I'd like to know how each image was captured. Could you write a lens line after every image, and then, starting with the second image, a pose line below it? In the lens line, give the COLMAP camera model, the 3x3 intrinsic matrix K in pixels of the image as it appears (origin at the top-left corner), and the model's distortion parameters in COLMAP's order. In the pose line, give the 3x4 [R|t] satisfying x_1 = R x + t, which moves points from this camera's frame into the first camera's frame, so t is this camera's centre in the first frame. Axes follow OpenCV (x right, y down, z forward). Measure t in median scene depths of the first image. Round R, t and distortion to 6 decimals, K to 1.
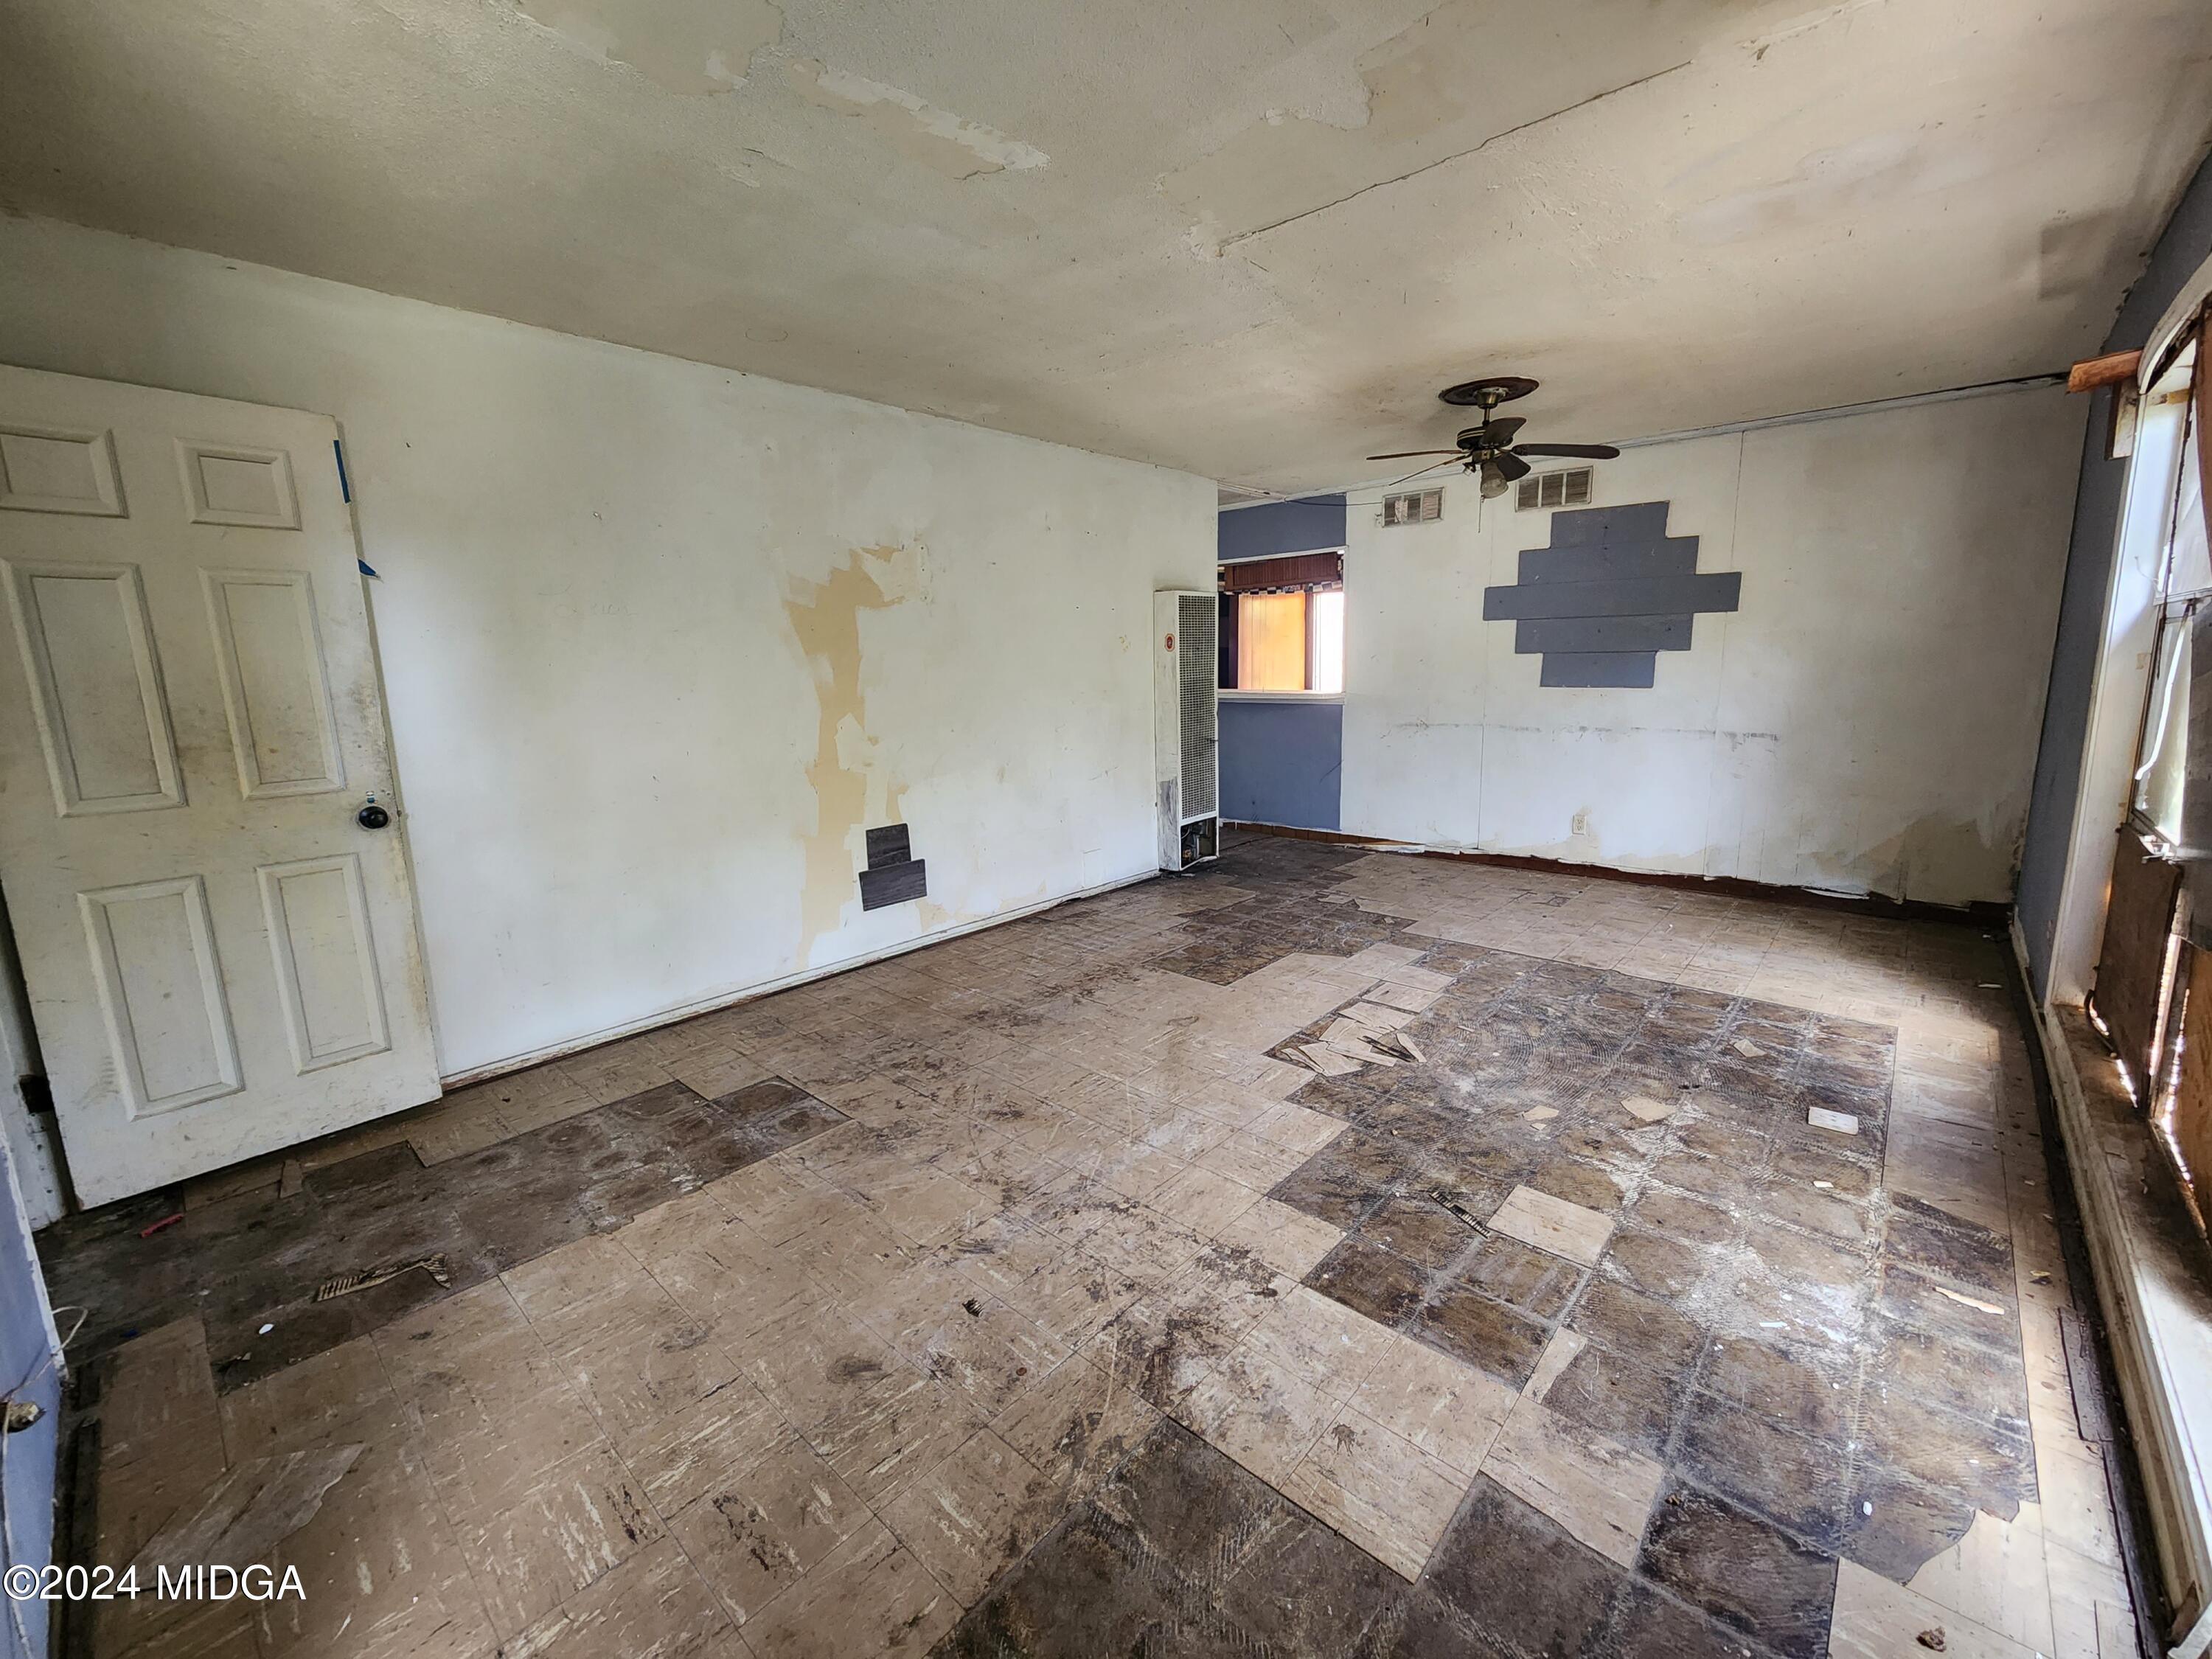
lens RADIAL K [[909.1, 0, 1103.5], [0, 909.1, 818.4], [0, 0, 1]] dist [0.000516, -0.000086]
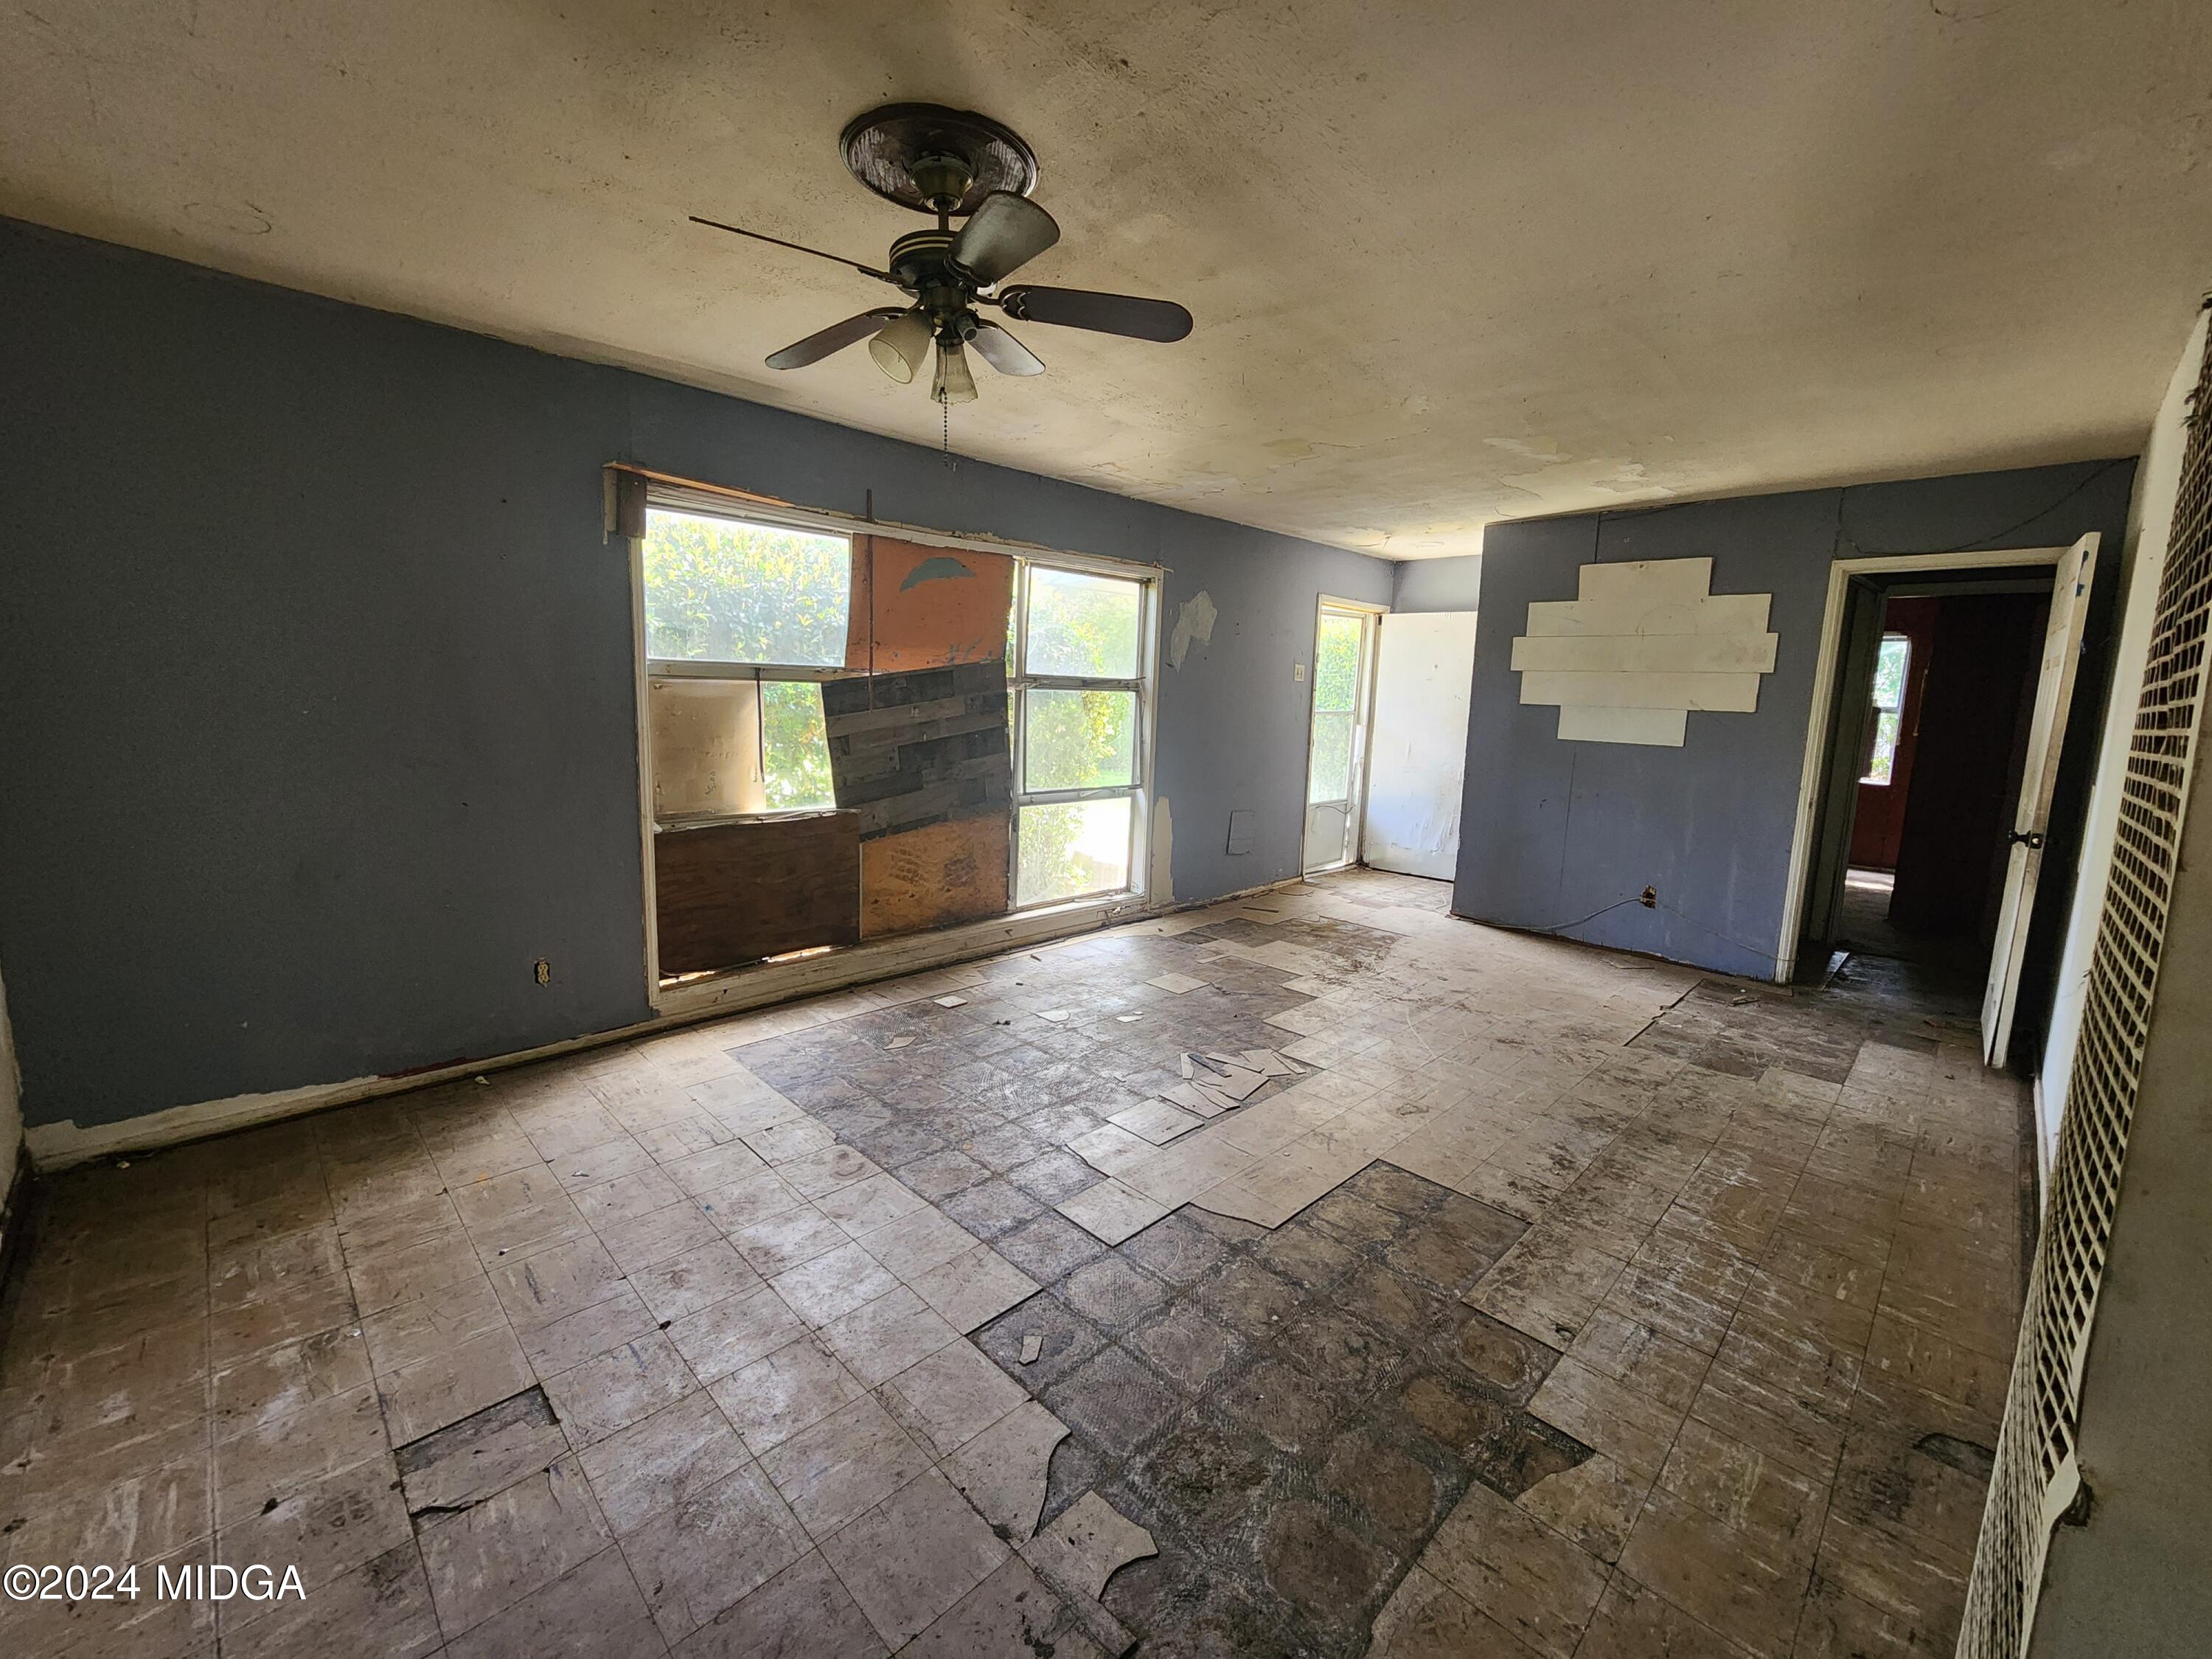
lens RADIAL K [[899.9, 0, 1107.4], [0, 899.9, 818.5], [0, 0, 1]] dist [-0.000311, 0.000464]
pose [[-0.998784, -0.015453, 0.046815, 0.348933], [-0.000101, 0.950238, 0.311524, -0.329568], [-0.049299, 0.311141, -0.949084, 1.746310]]
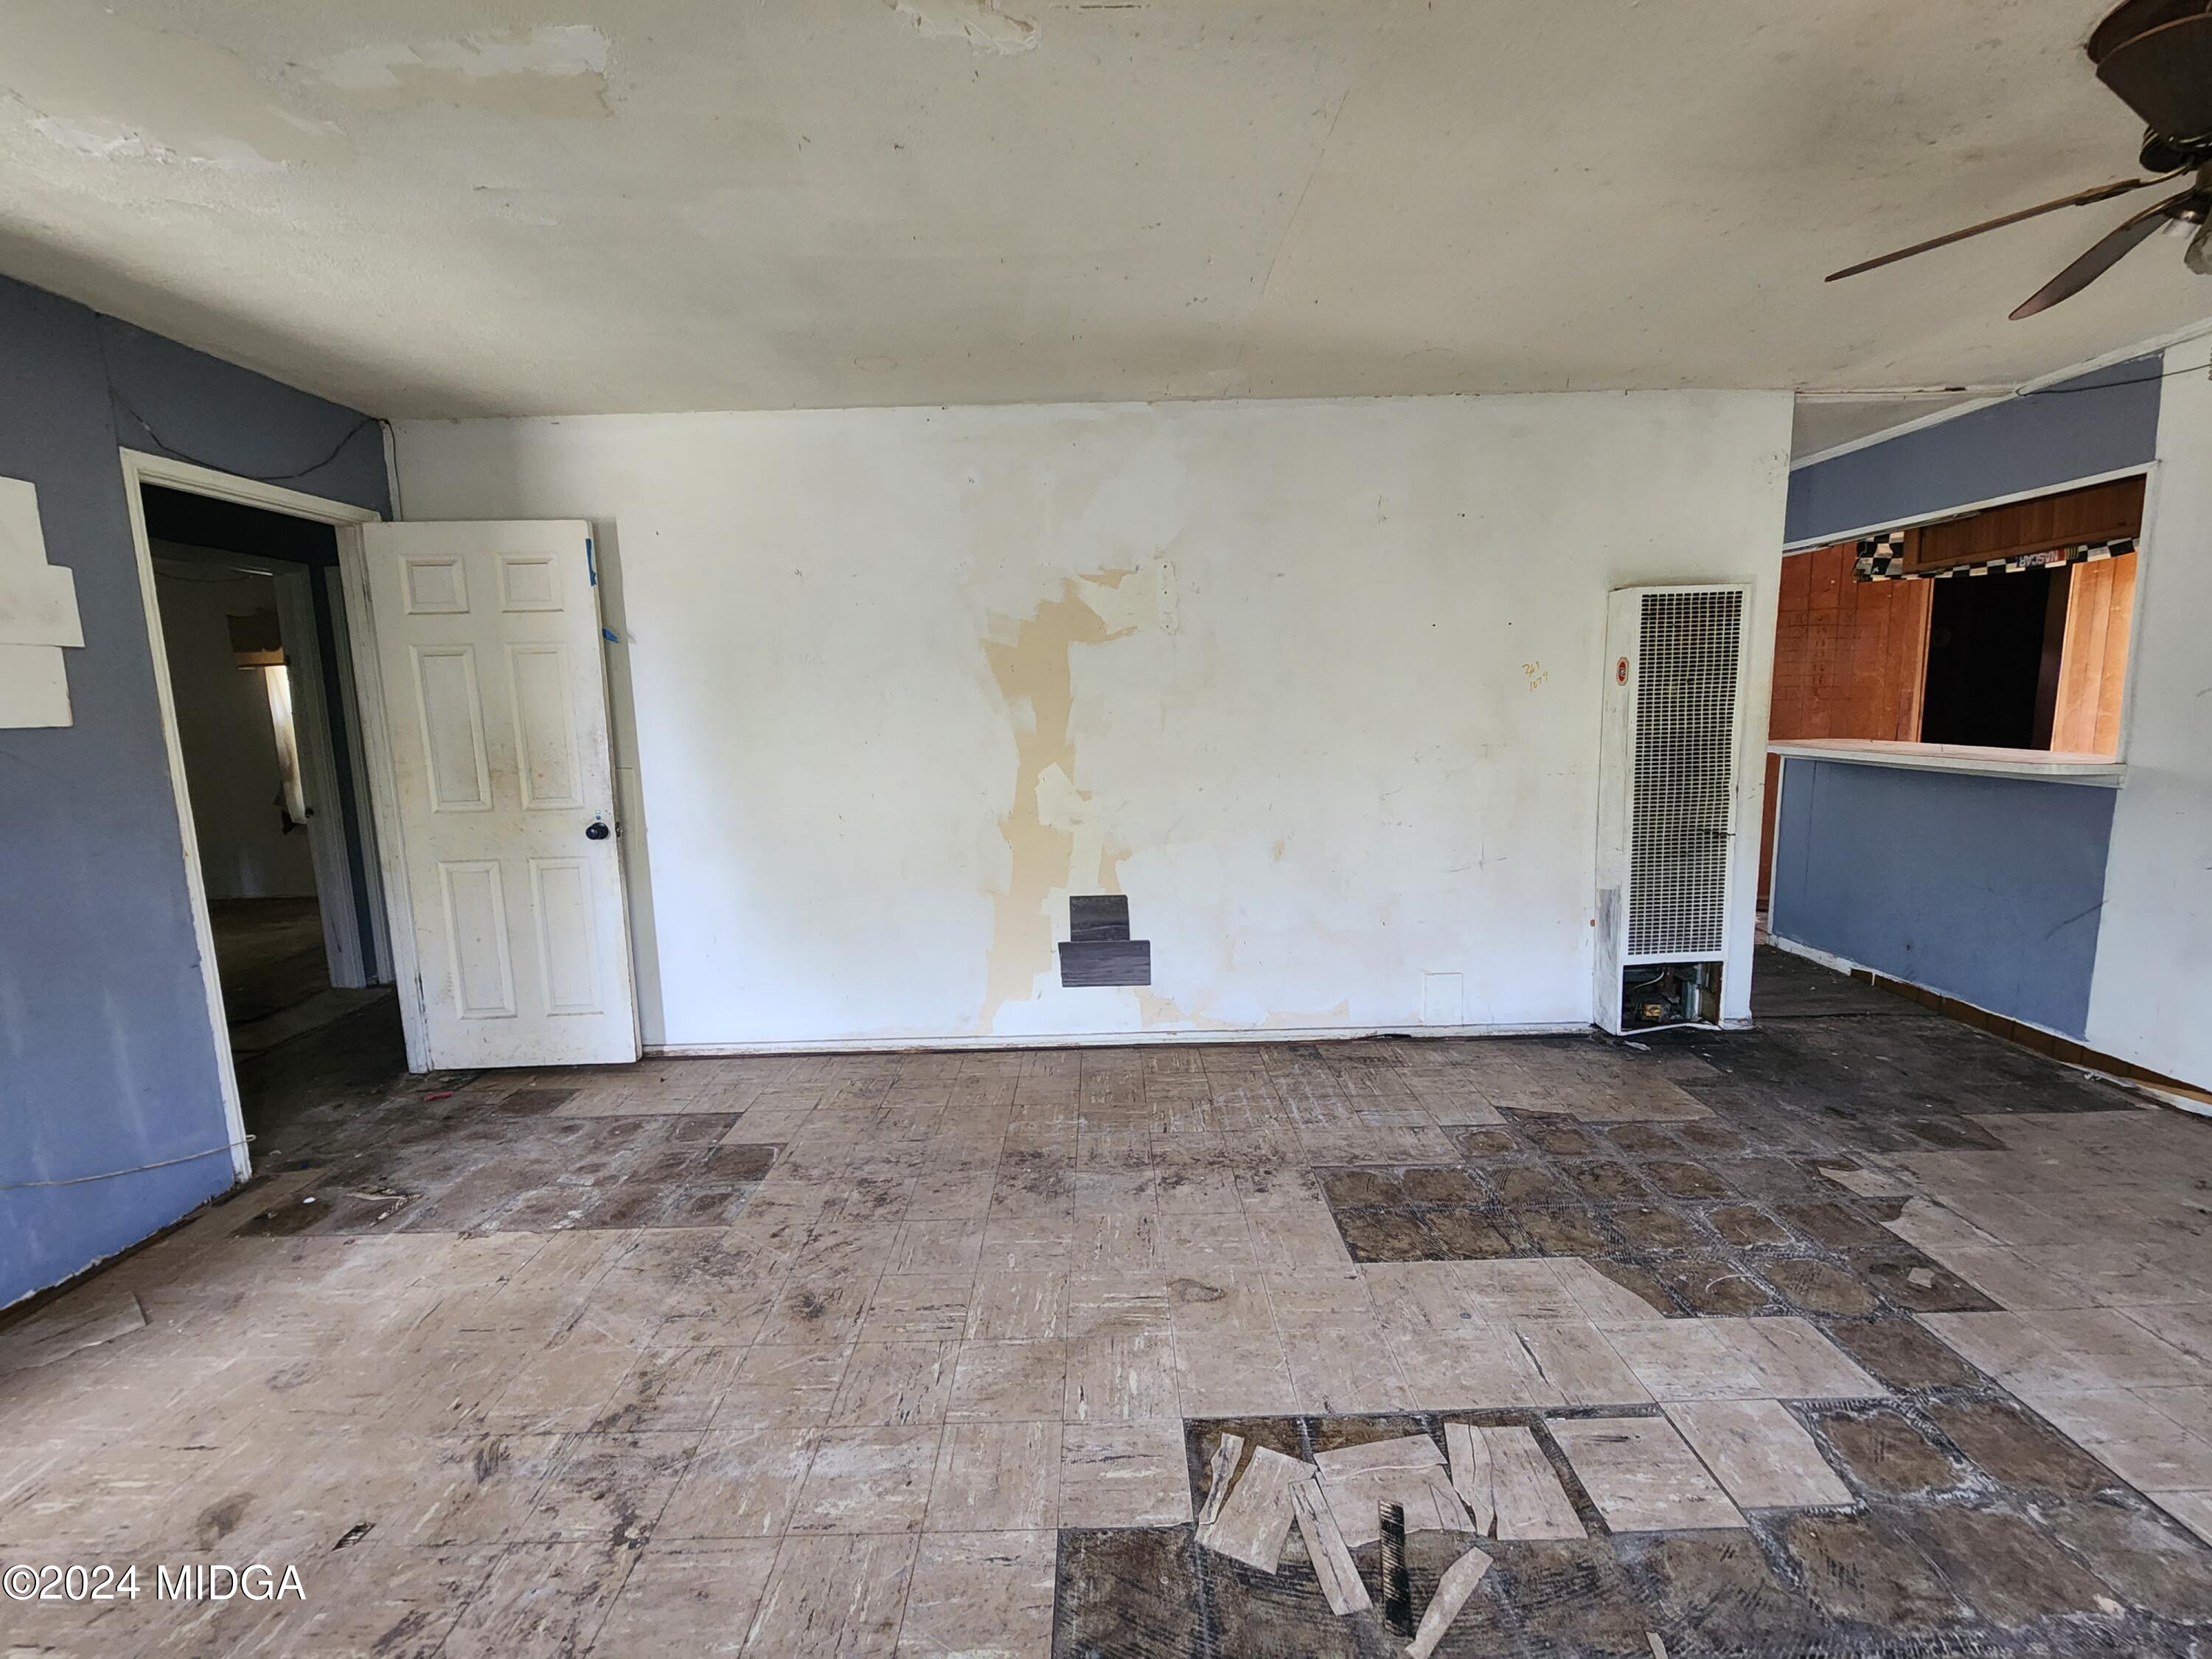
lens RADIAL K [[907.8, 0, 1105.0], [0, 907.8, 817.1], [0, 0, 1]] dist [-0.001534, -0.000456]
pose [[0.674997, 0.104396, -0.730398, 0.458875], [-0.118553, 0.992423, 0.032286, -0.111131], [0.728234, 0.064798, 0.682259, 0.497251]]
